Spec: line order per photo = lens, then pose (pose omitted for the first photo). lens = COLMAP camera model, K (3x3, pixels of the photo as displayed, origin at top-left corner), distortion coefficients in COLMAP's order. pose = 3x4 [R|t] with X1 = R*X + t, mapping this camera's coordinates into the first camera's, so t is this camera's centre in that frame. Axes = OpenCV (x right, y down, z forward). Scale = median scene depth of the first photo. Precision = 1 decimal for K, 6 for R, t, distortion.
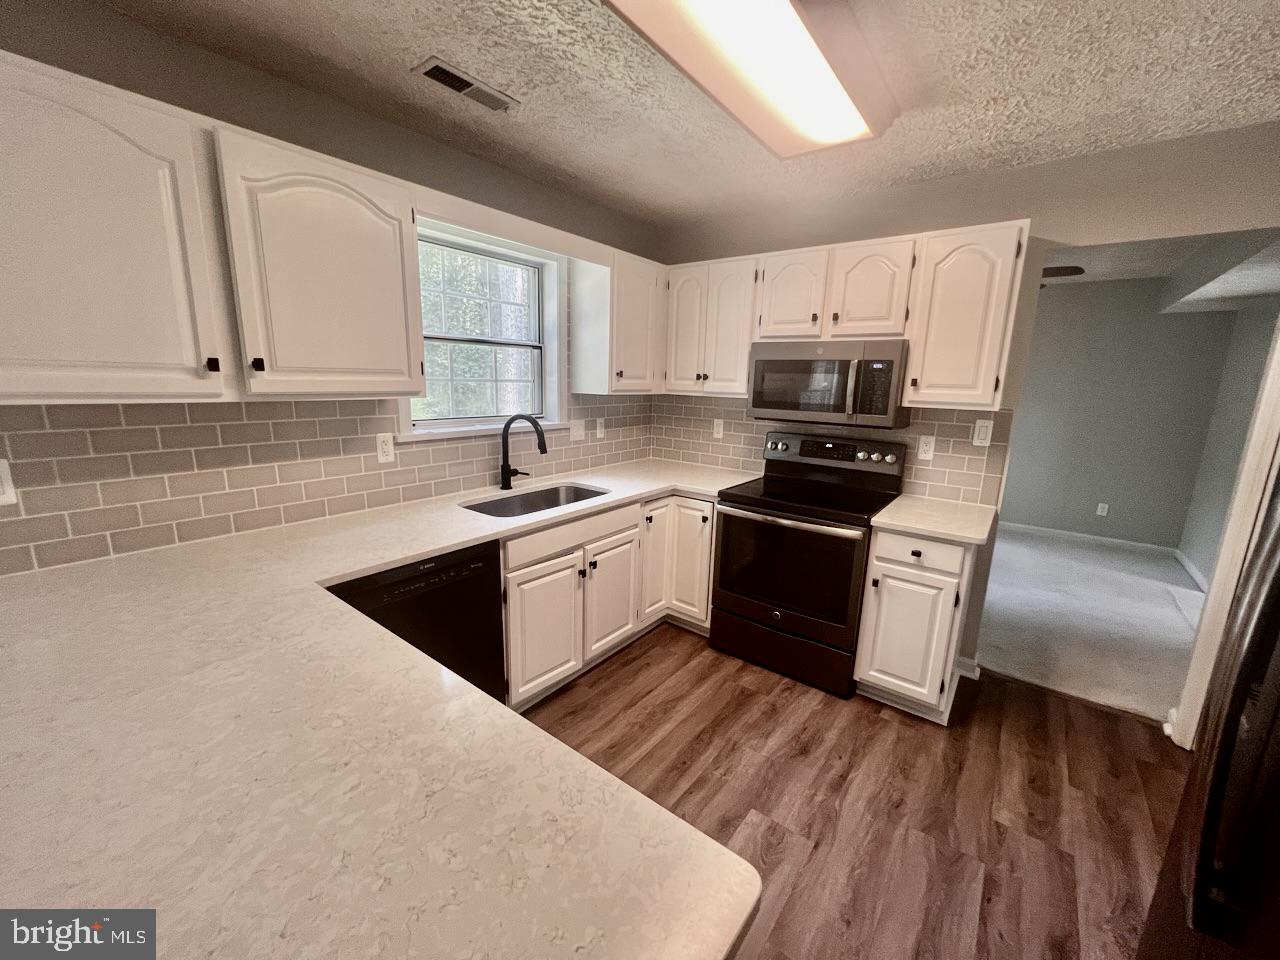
lens RADIAL K [[512.6, 0, 637.7], [0, 512.6, 484.3], [0, 0, 1]] dist [-0.000265, -0.000309]
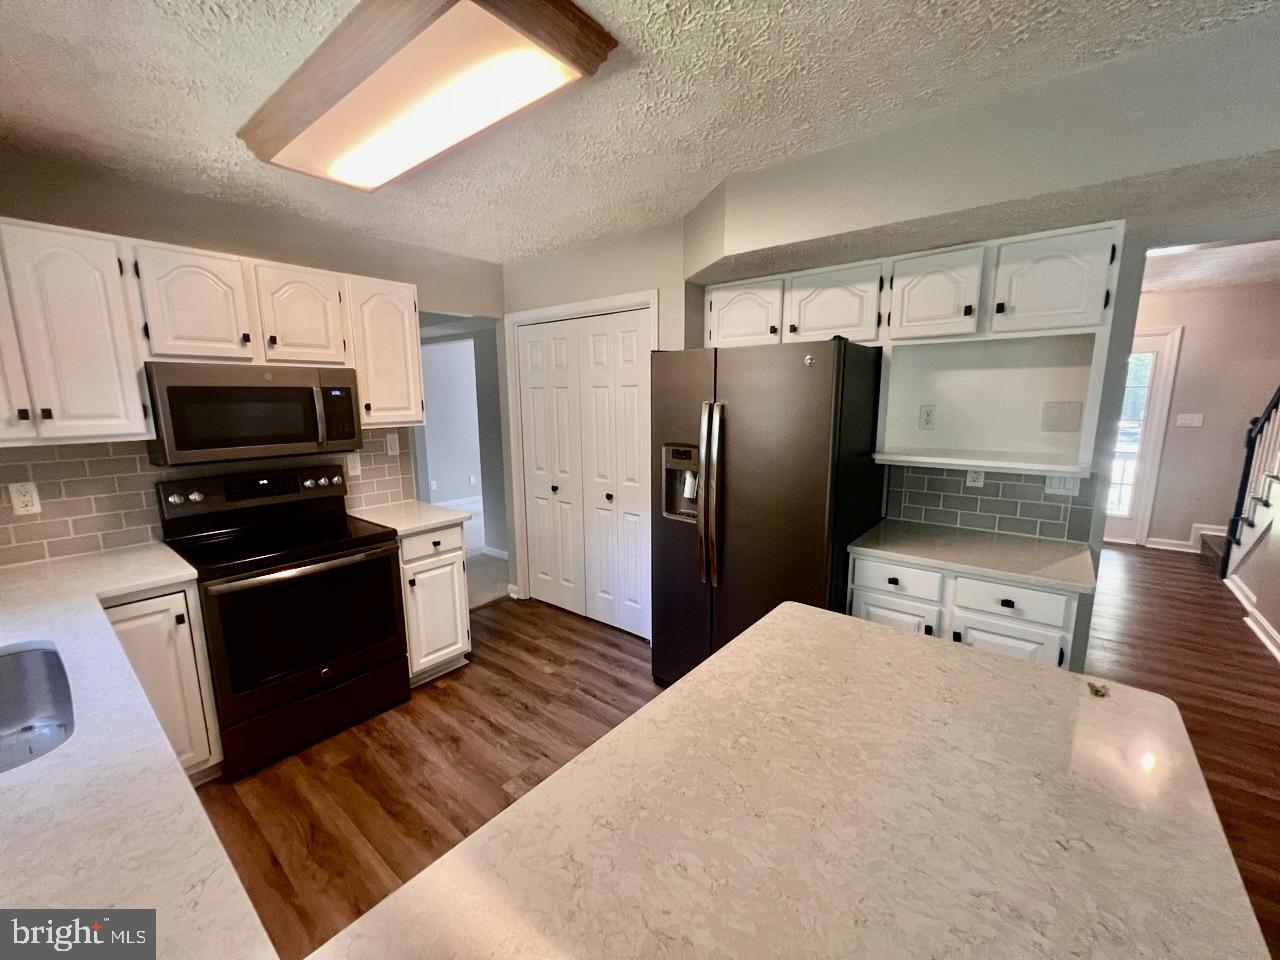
lens RADIAL K [[512.6, 0, 636.2], [0, 512.6, 482.2], [0, 0, 1]] dist [-0.000265, -0.000309]
pose [[0.023117, -0.188254, 0.981848, -0.589588], [0.216951, 0.959651, 0.178890, -0.115513], [-0.975909, 0.208877, 0.063026, 0.392981]]
